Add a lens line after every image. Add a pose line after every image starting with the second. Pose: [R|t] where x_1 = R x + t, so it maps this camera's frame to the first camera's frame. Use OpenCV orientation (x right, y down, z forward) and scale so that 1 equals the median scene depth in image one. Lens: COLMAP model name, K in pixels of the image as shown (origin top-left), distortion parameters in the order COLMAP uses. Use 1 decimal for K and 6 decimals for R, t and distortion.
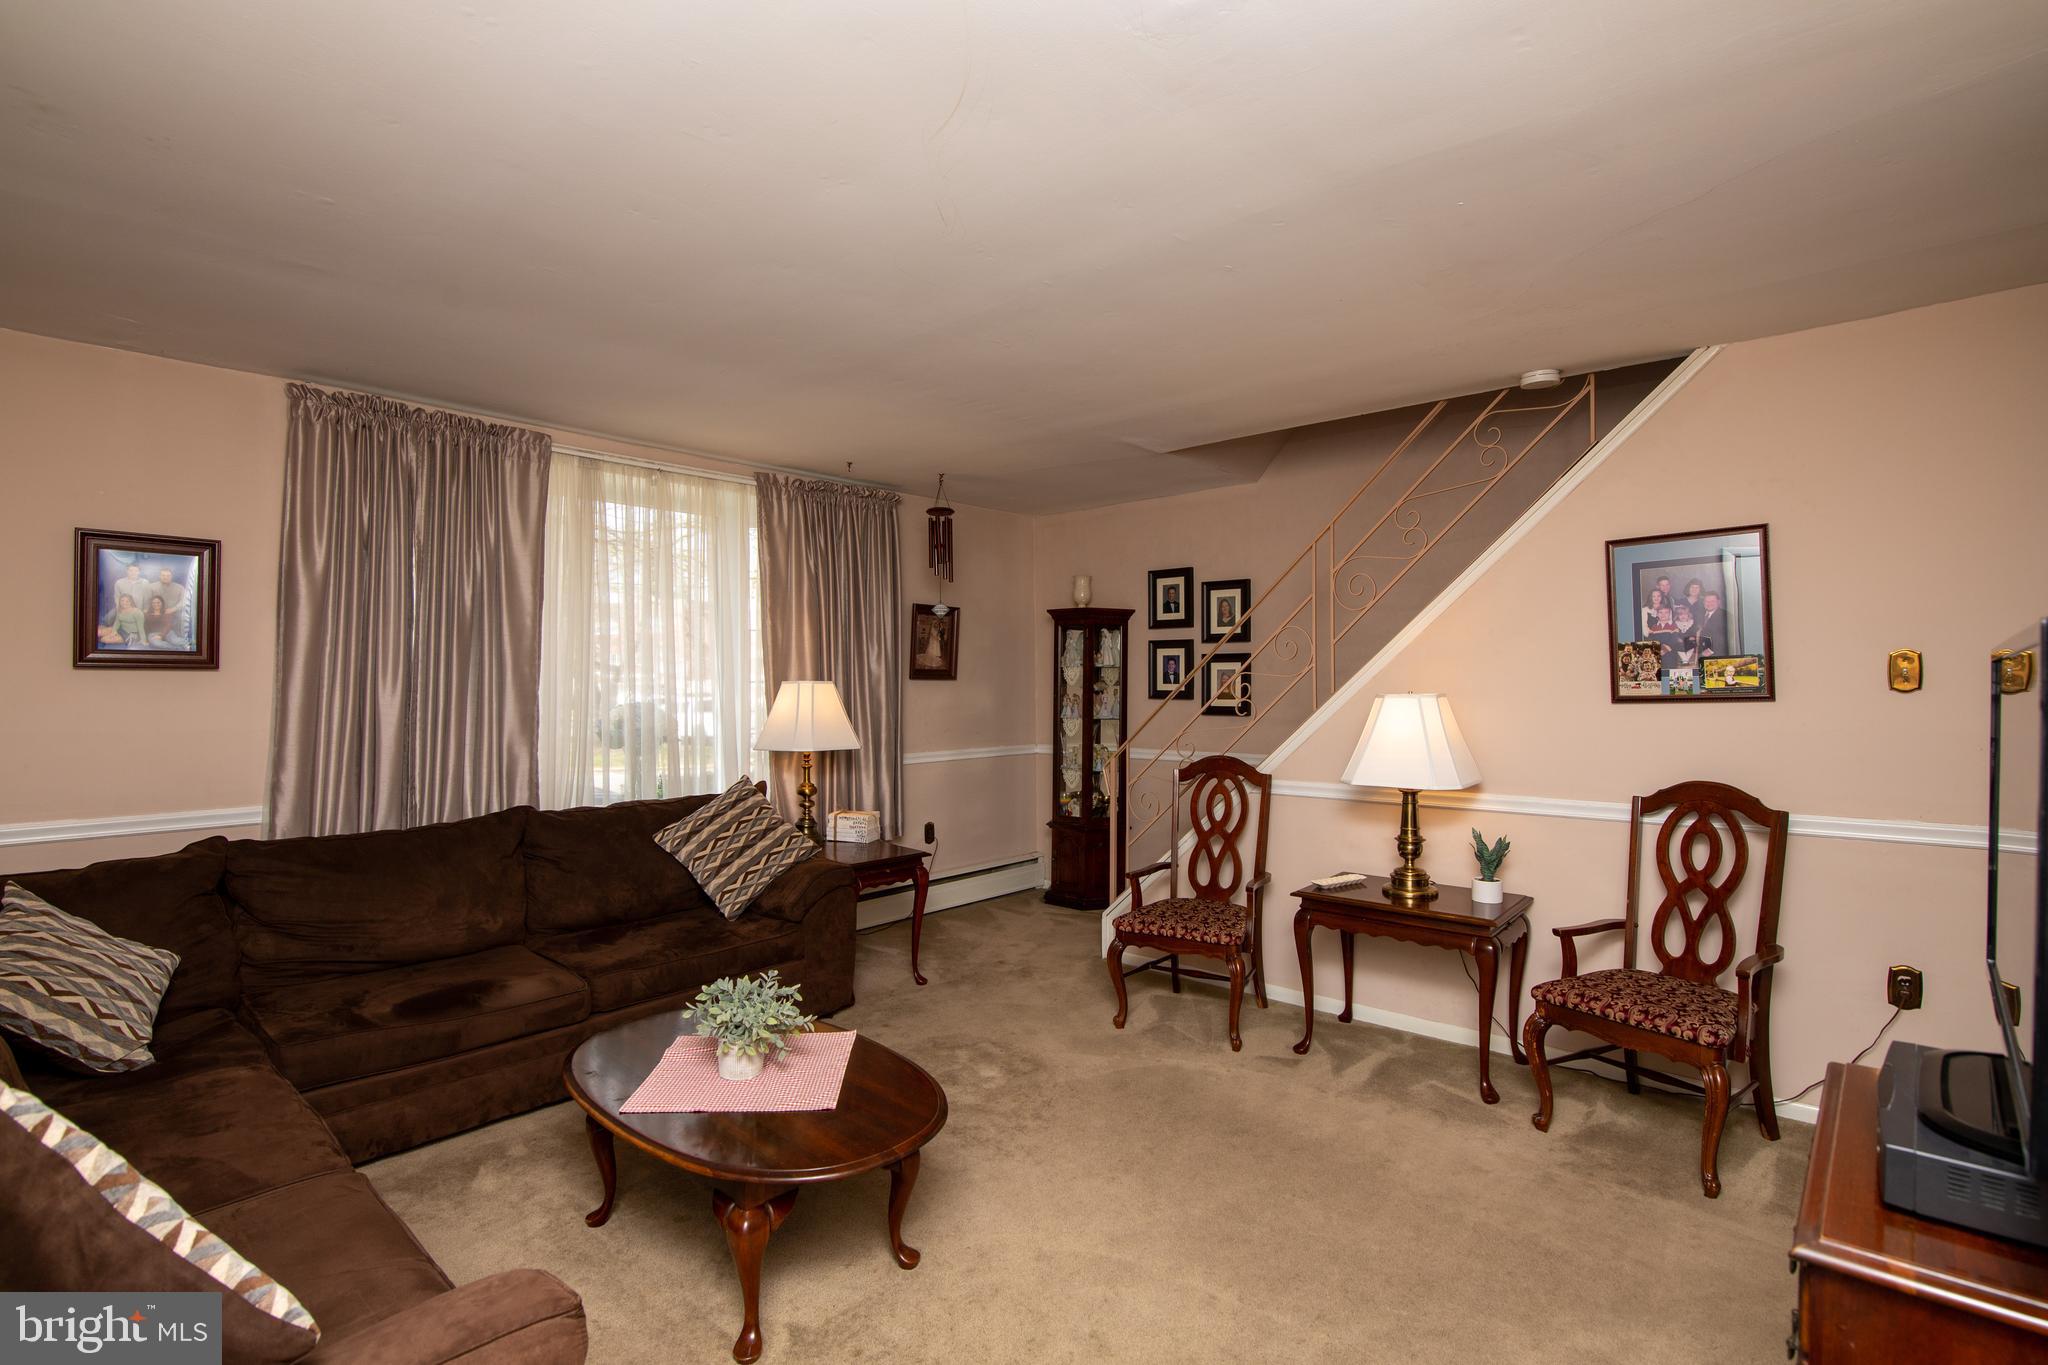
lens RADIAL K [[974.3, 0, 1024.0], [0, 974.3, 682.5], [0, 0, 1]] dist [0.002436, 0.000353]
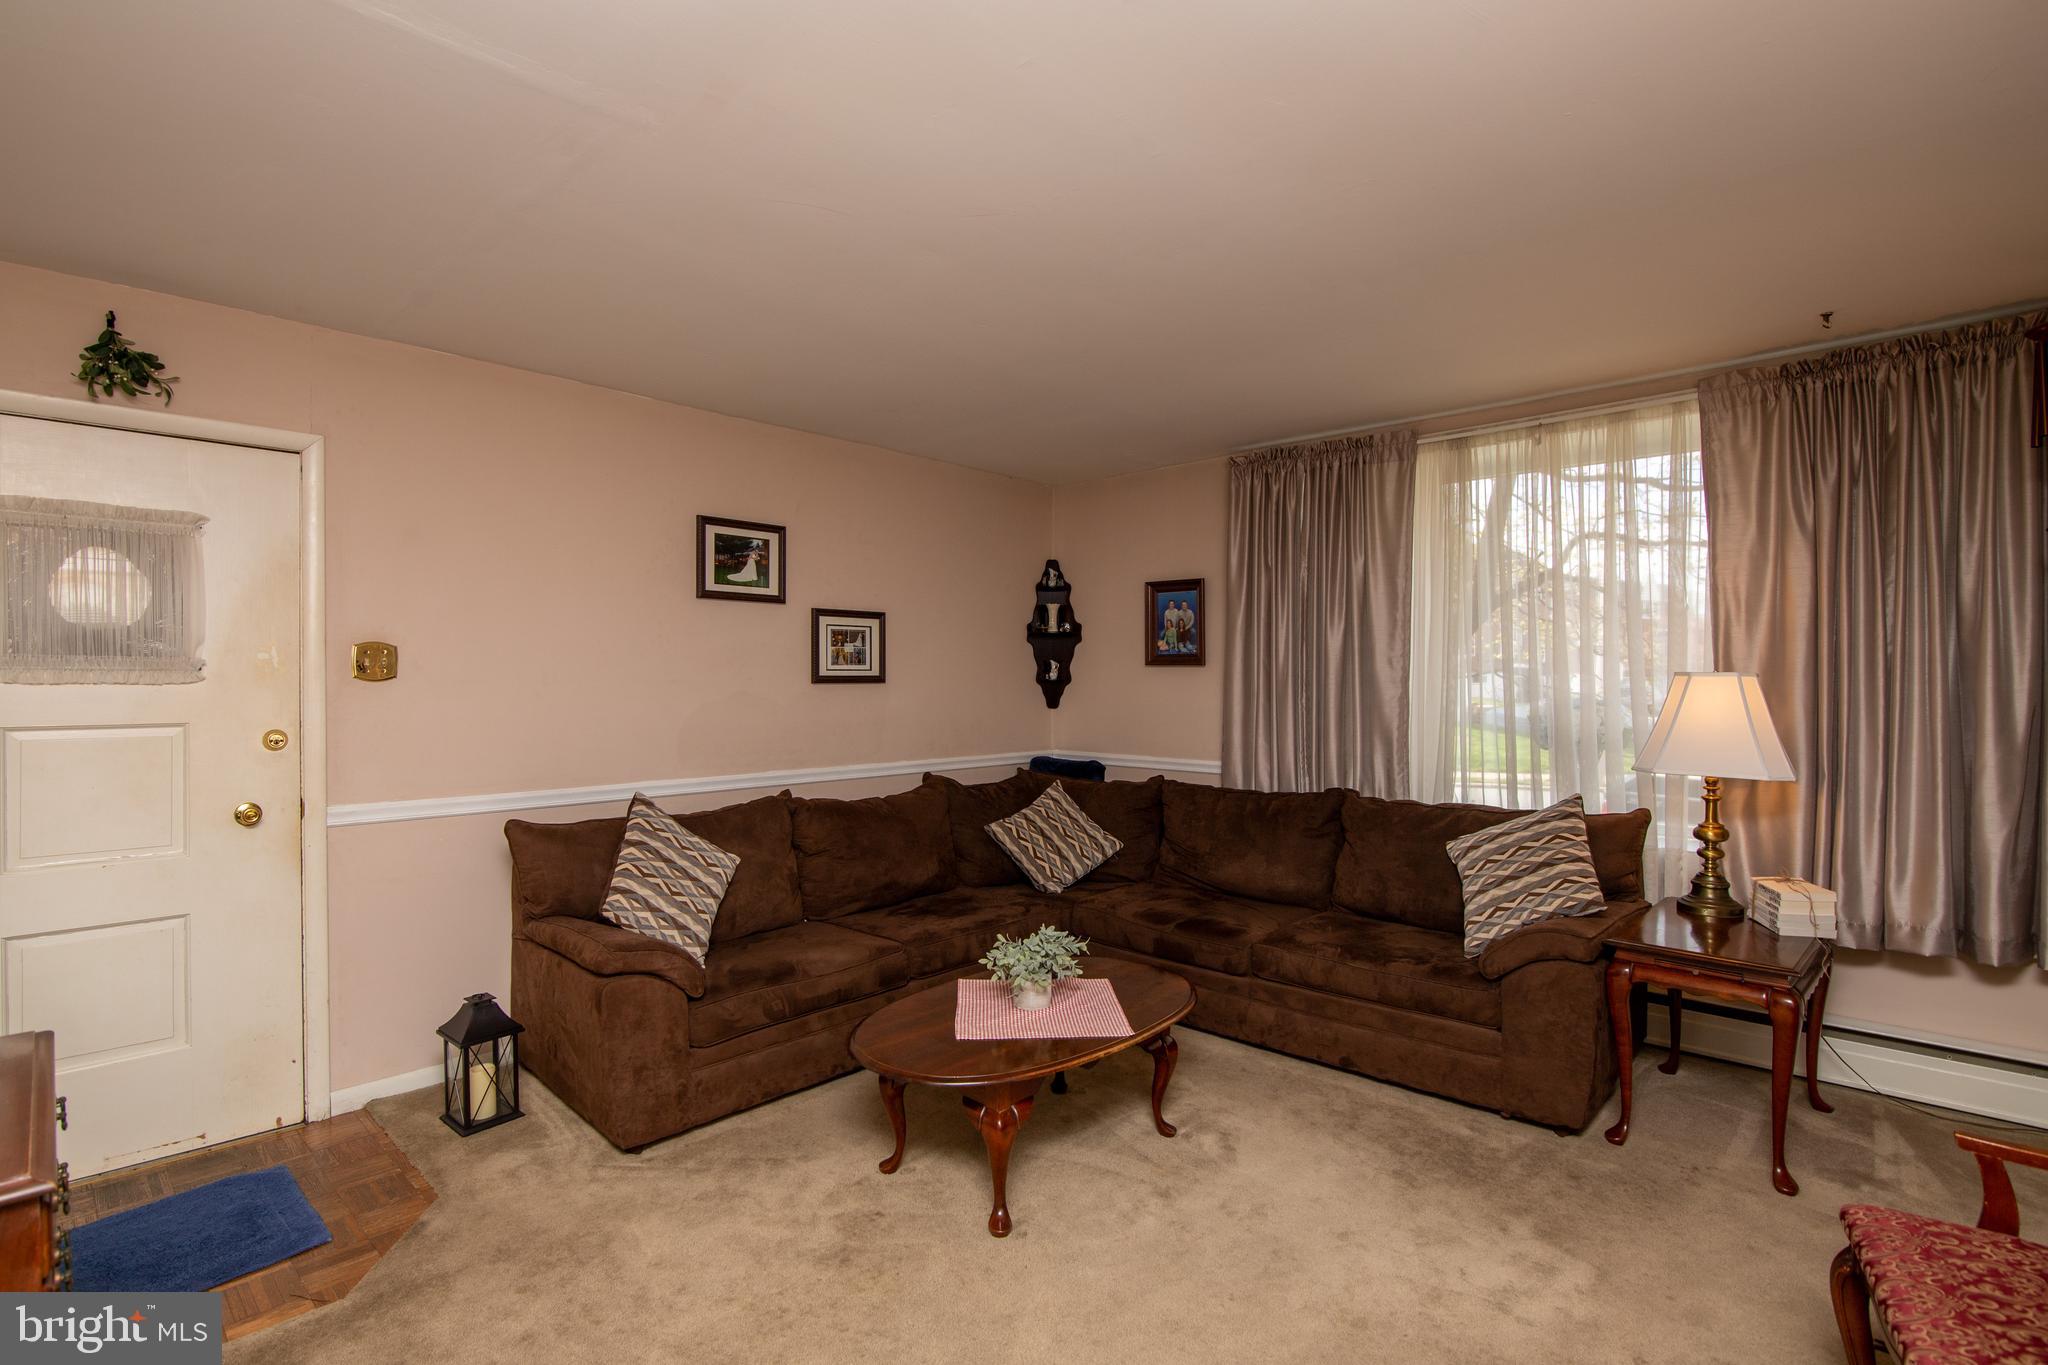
lens RADIAL K [[974.3, 0, 1024.0], [0, 974.3, 682.5], [0, 0, 1]] dist [0.002436, 0.000353]
pose [[-0.016511, 0.002491, -0.999861, 0.527122], [-0.004046, 0.999989, 0.002558, 0.007099], [0.999855, 0.004087, -0.016501, 0.612215]]
